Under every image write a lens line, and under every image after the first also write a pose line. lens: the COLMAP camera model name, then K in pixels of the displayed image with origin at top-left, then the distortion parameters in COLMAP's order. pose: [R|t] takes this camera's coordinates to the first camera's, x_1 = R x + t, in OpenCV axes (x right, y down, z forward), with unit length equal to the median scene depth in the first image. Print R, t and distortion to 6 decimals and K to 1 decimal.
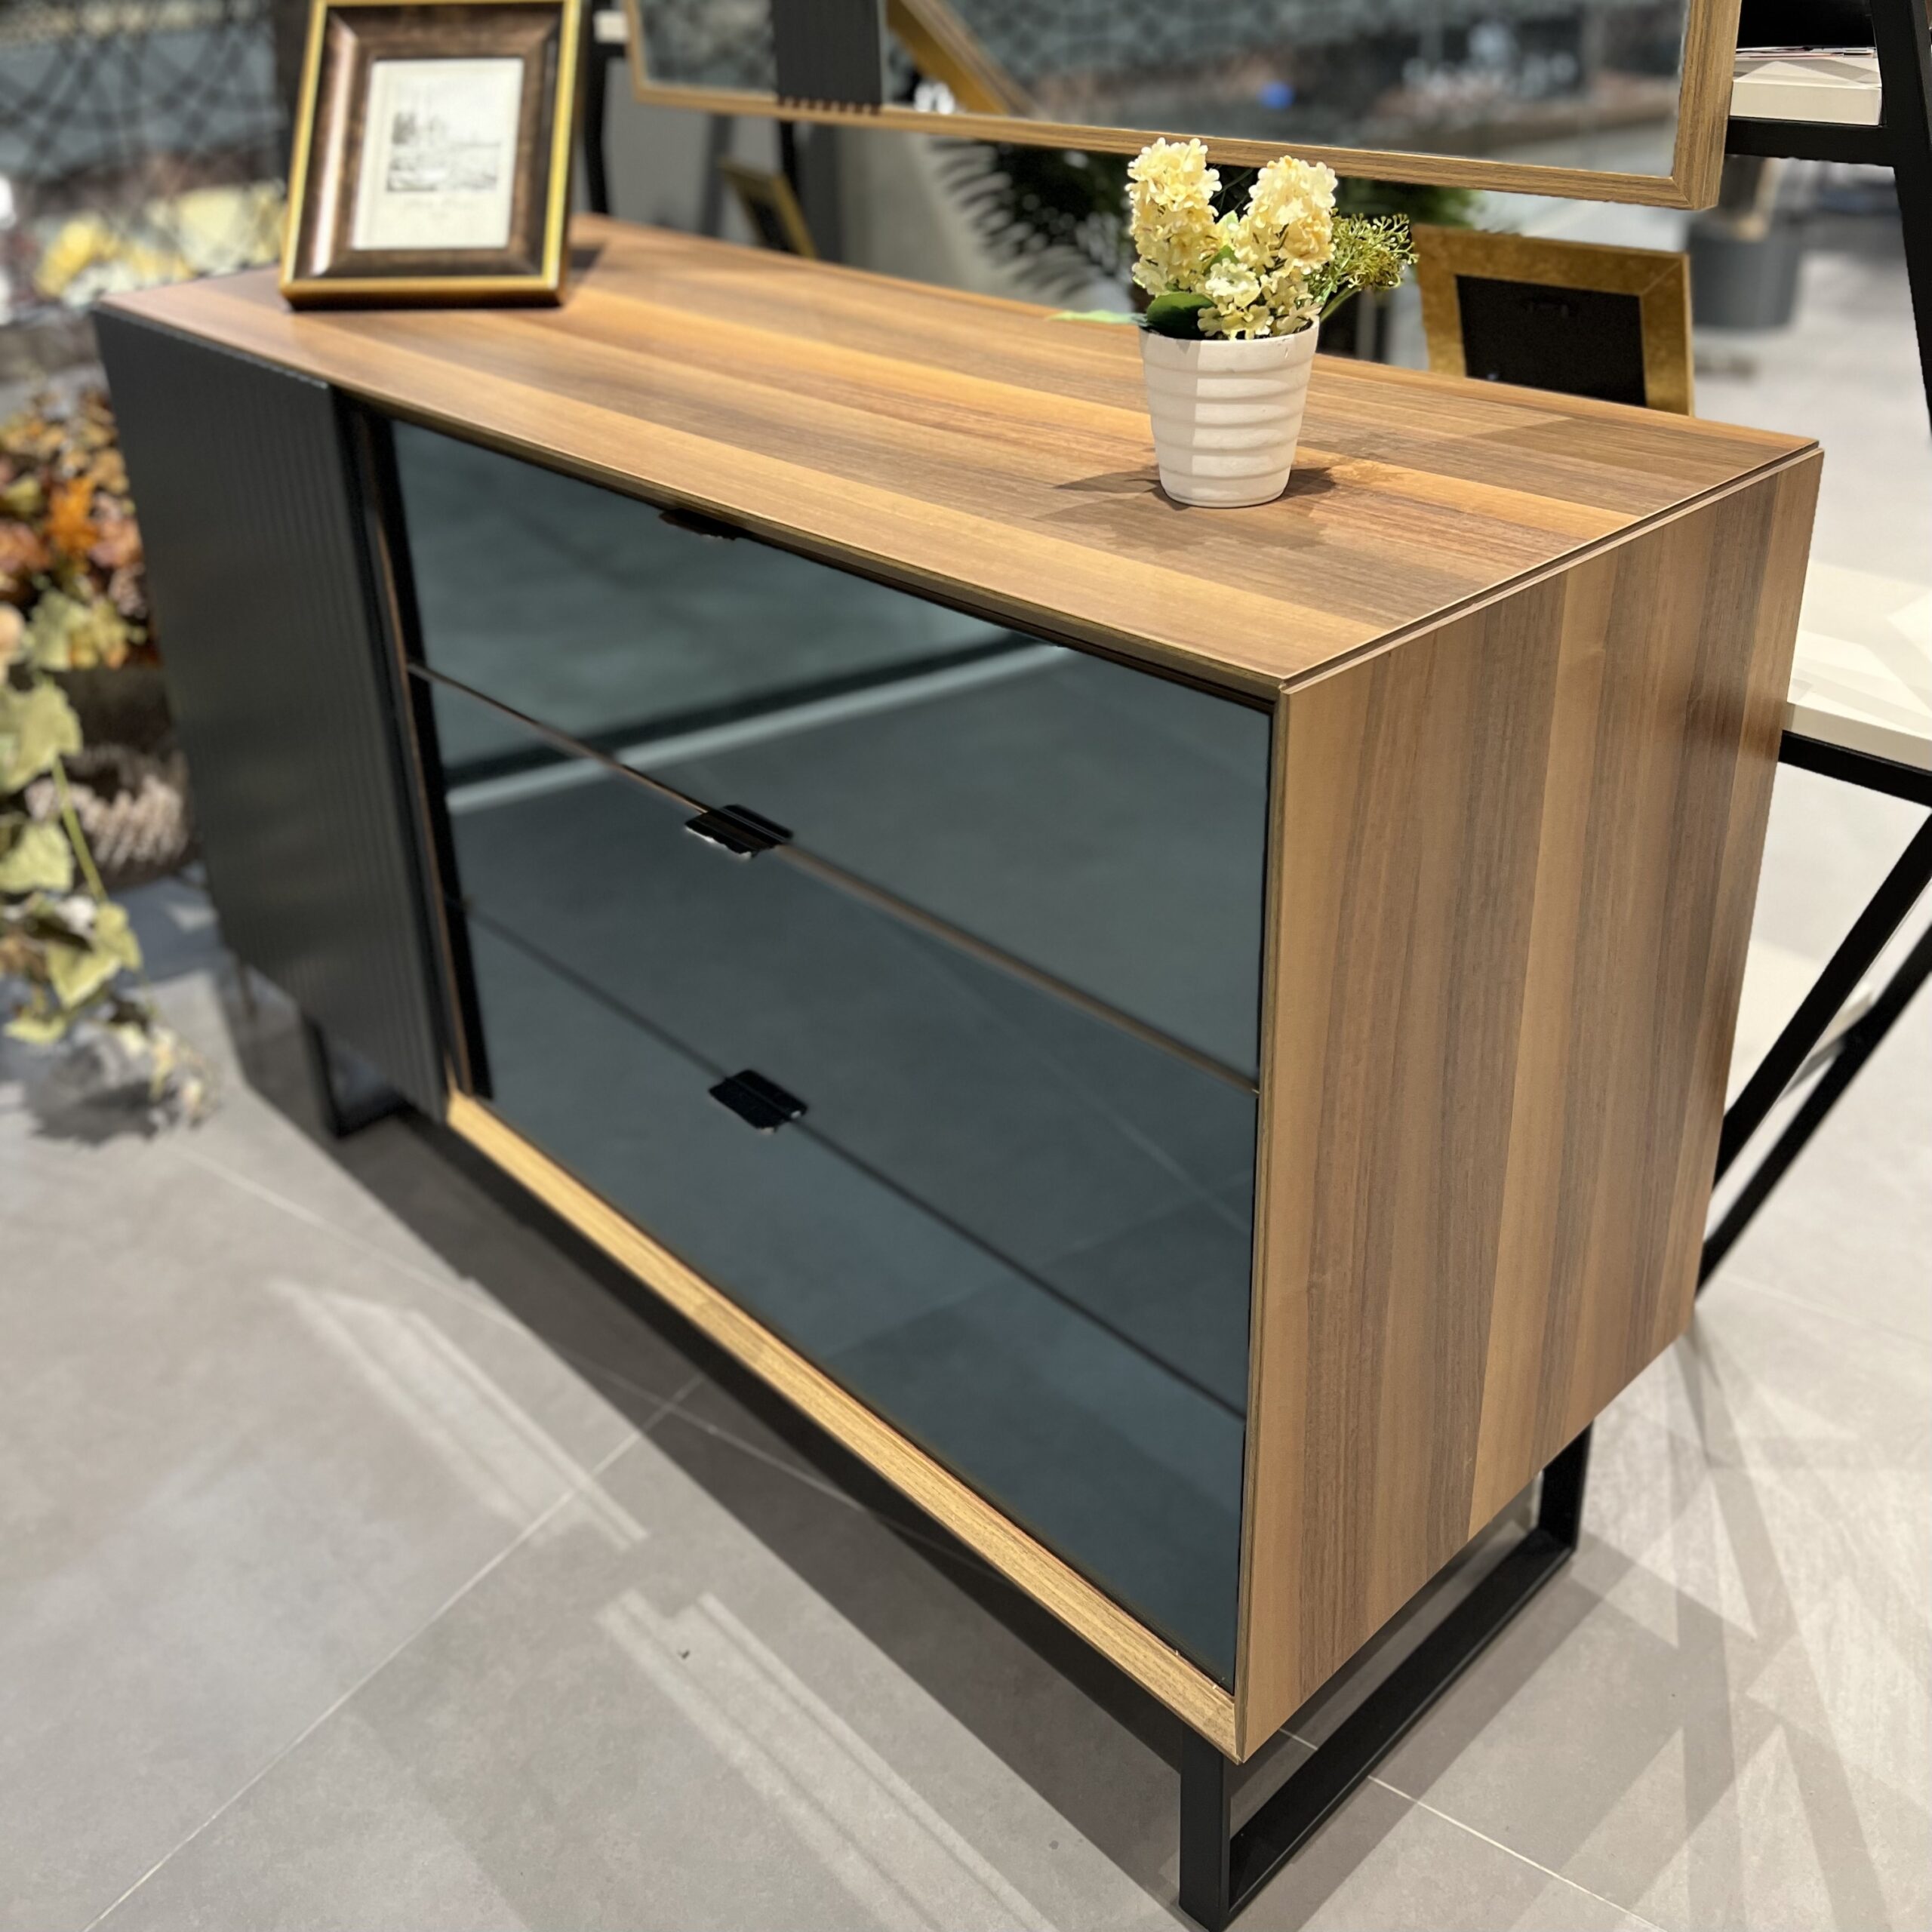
lens RADIAL K [[1933.7, 0, 972.7], [0, 1933.7, 687.5], [0, 0, 1]] dist [0.098092, -0.125080]
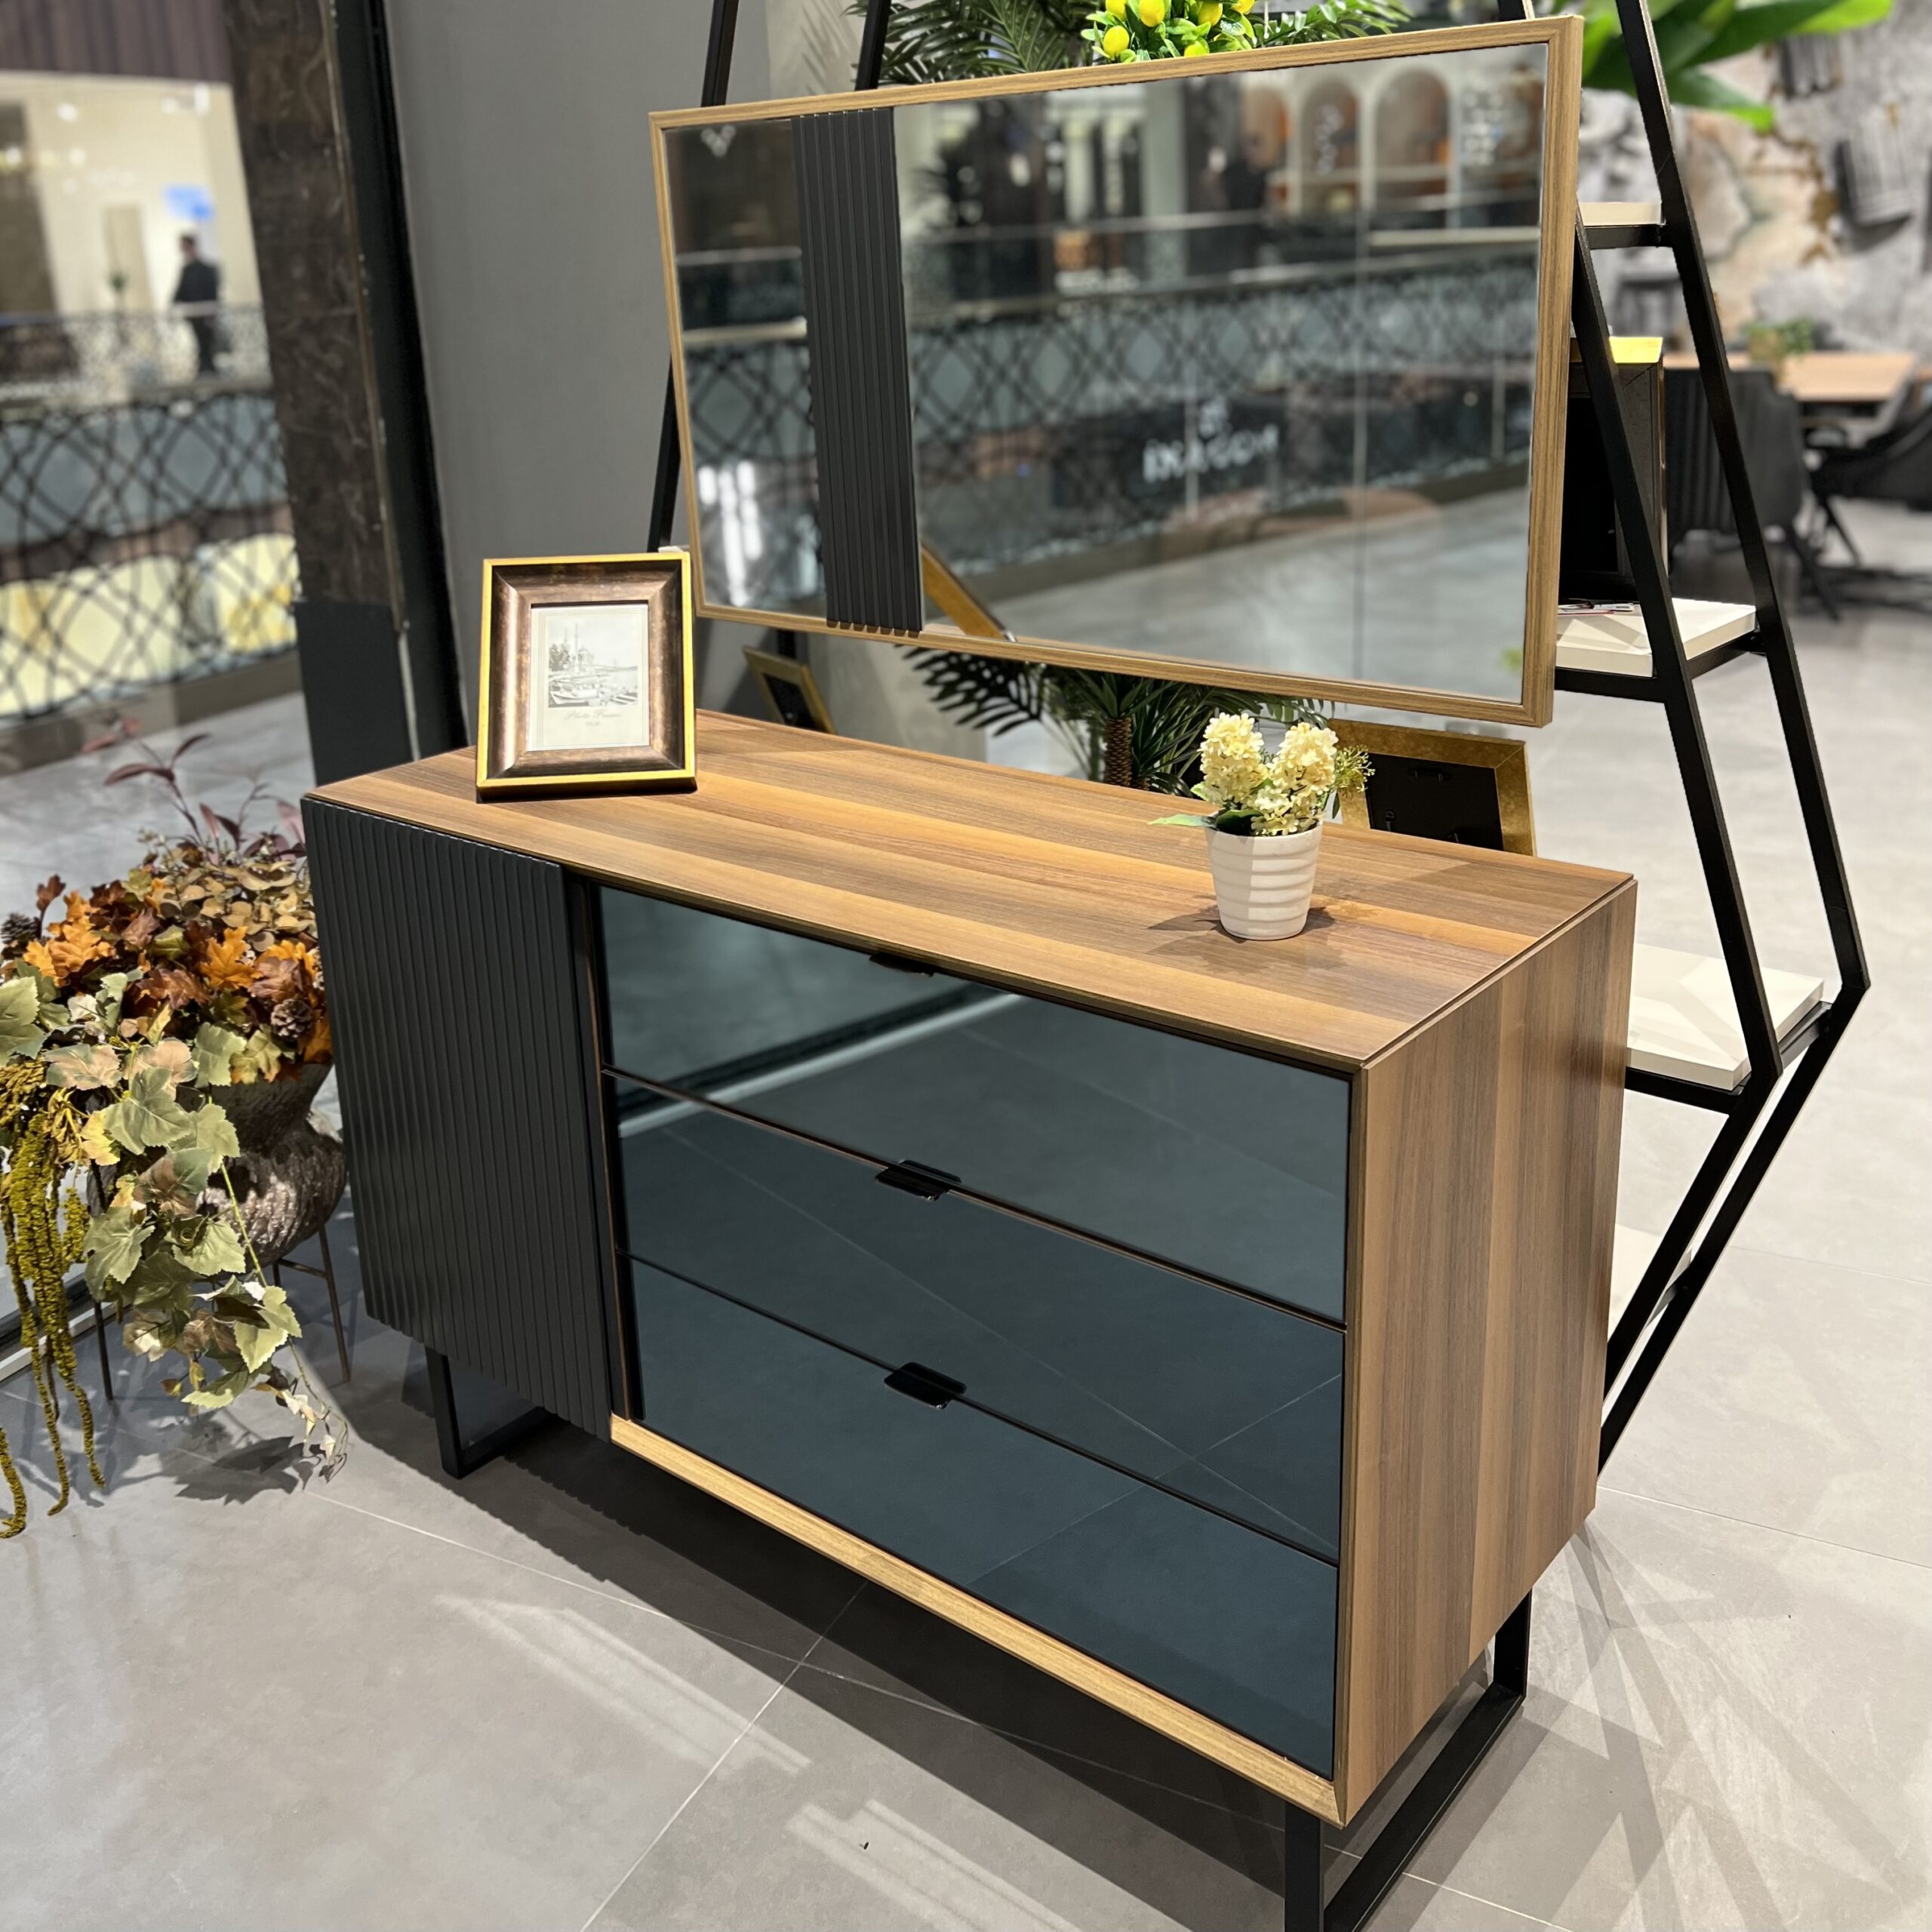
lens RADIAL K [[1902.5, 0, 956.8], [0, 1902.5, 776.8], [0, 0, 1]] dist [0.119362, -0.150099]
pose [[0.992517, -0.041003, 0.115017, -0.220658], [0.055629, 0.990344, -0.126984, -0.033733], [-0.108700, 0.132432, 0.985214, -0.368280]]
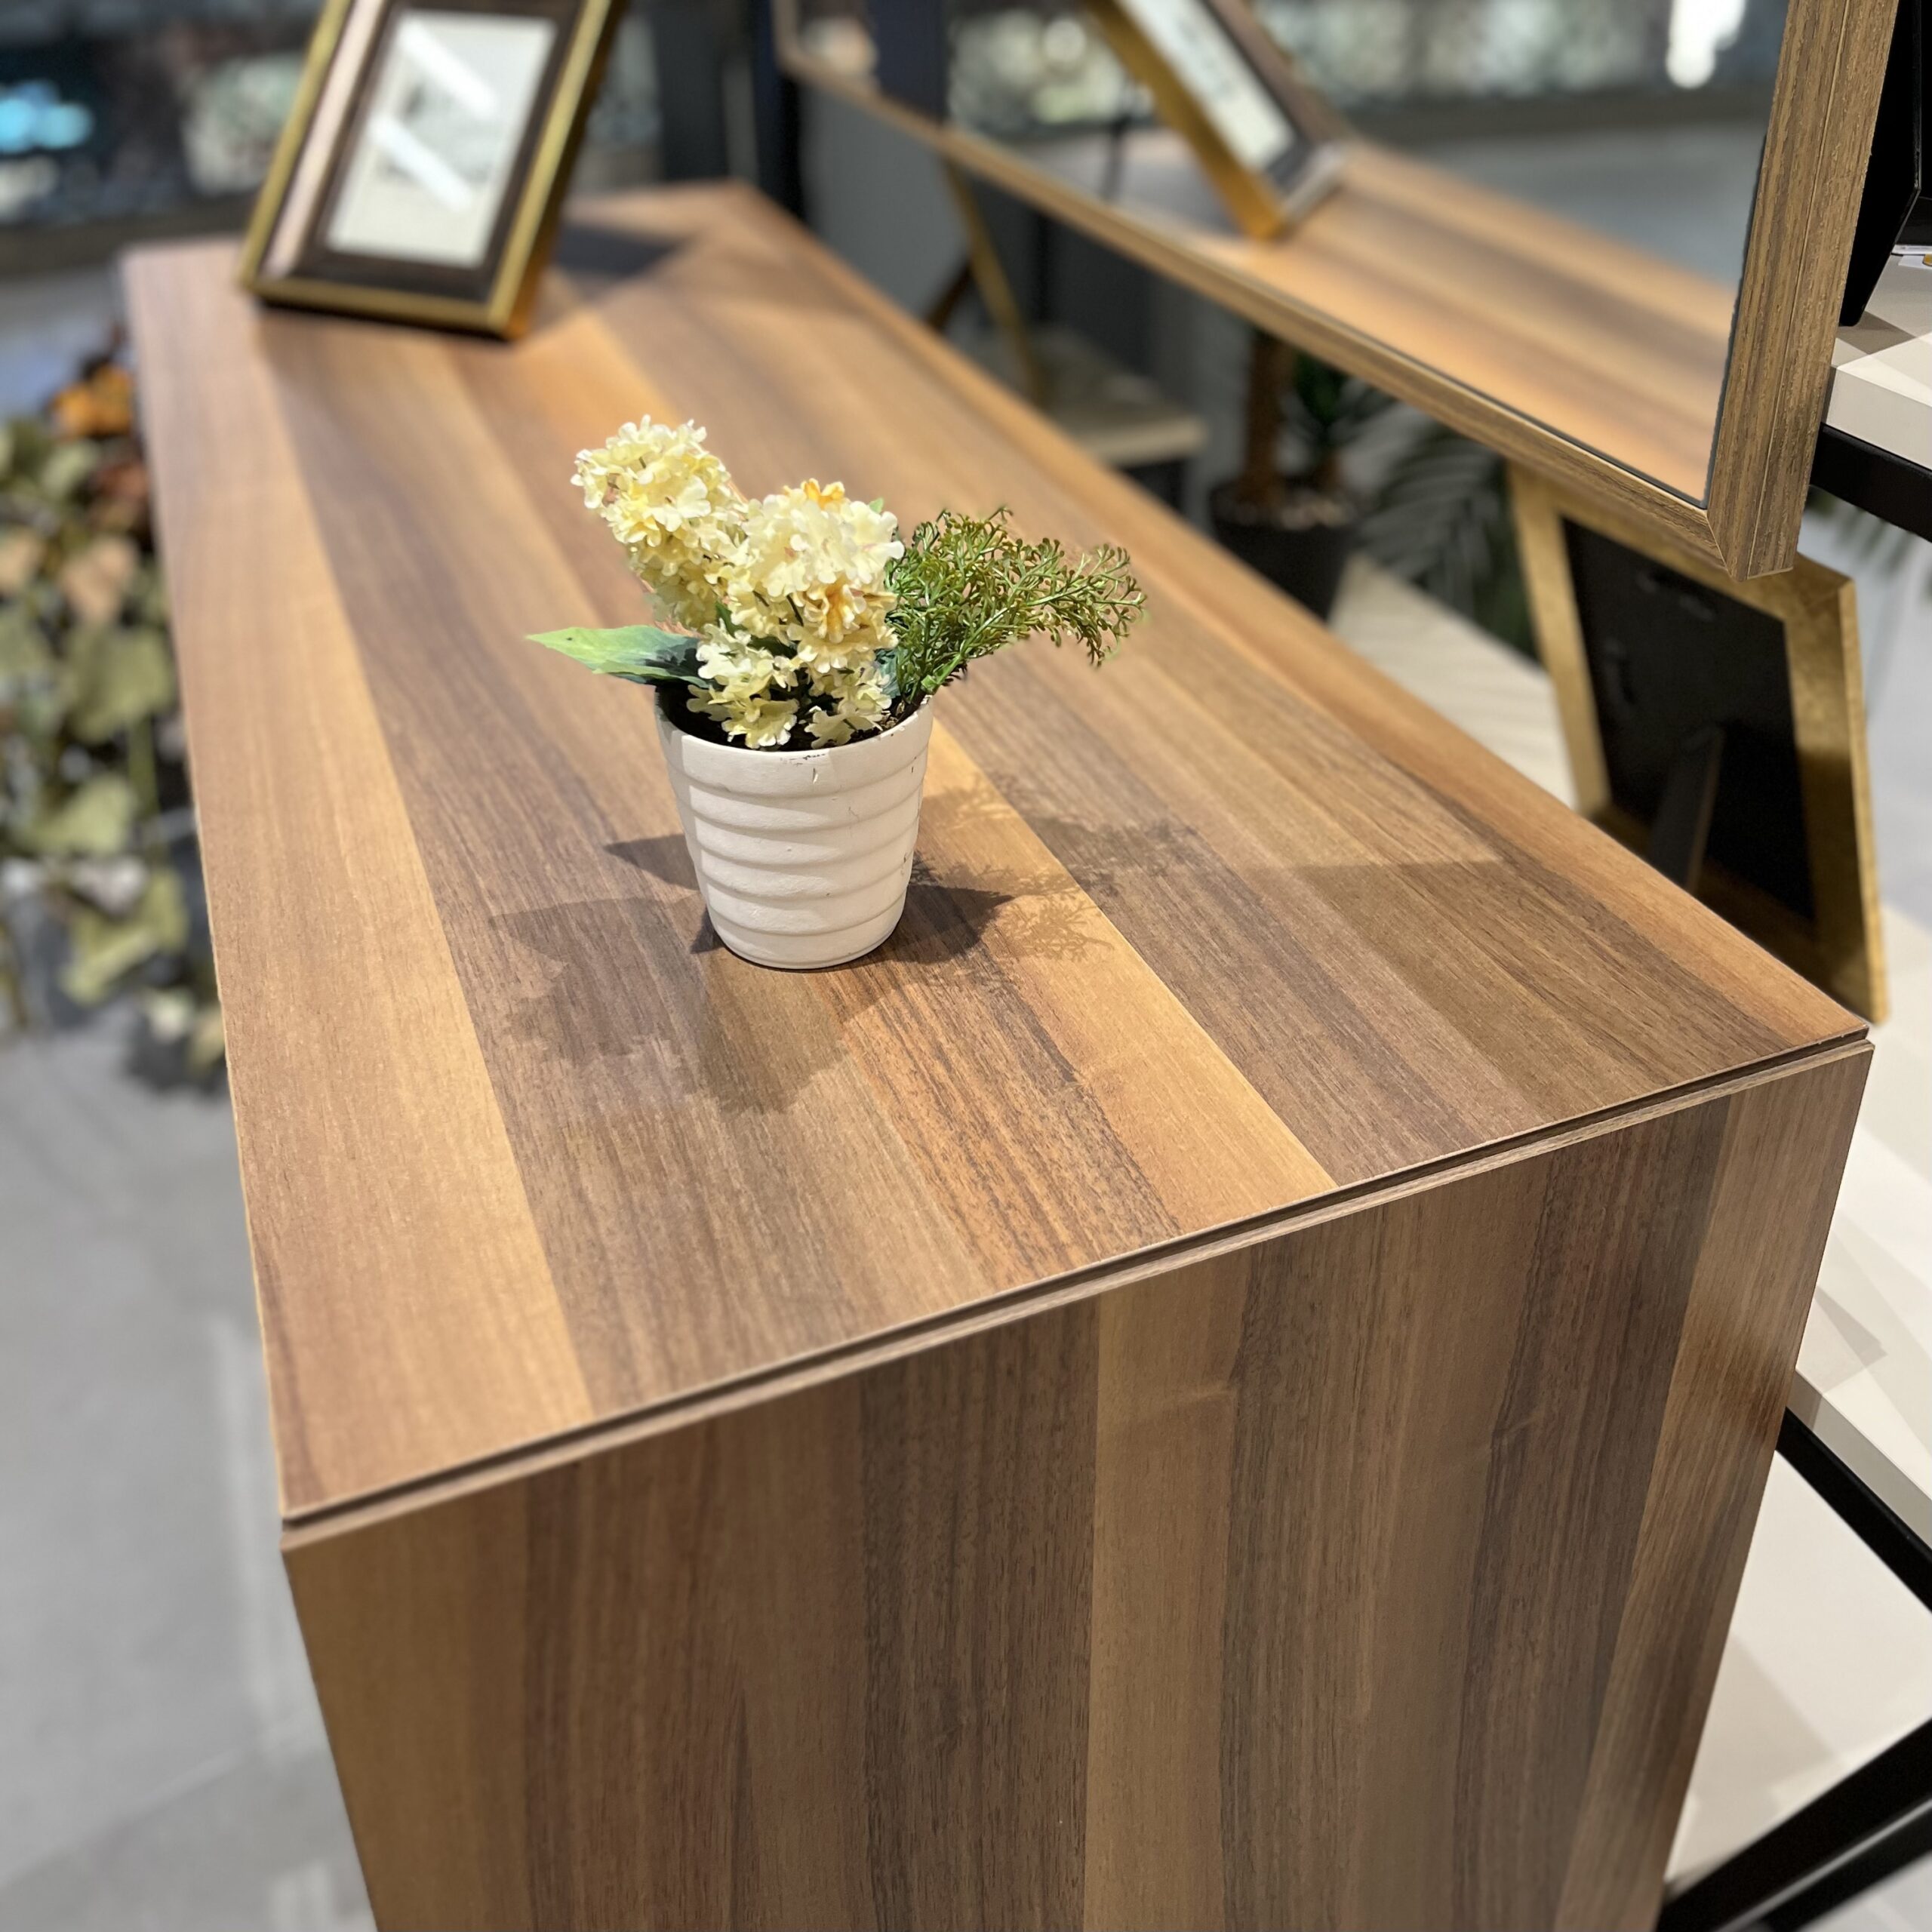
lens RADIAL K [[1933.7, 0, 972.7], [0, 1933.7, 687.5], [0, 0, 1]] dist [0.098092, -0.125080]
pose [[0.933672, 0.179666, -0.309801, 0.295876], [-0.152513, 0.982166, 0.109956, -0.206986], [0.324031, -0.055414, 0.944422, 0.329983]]
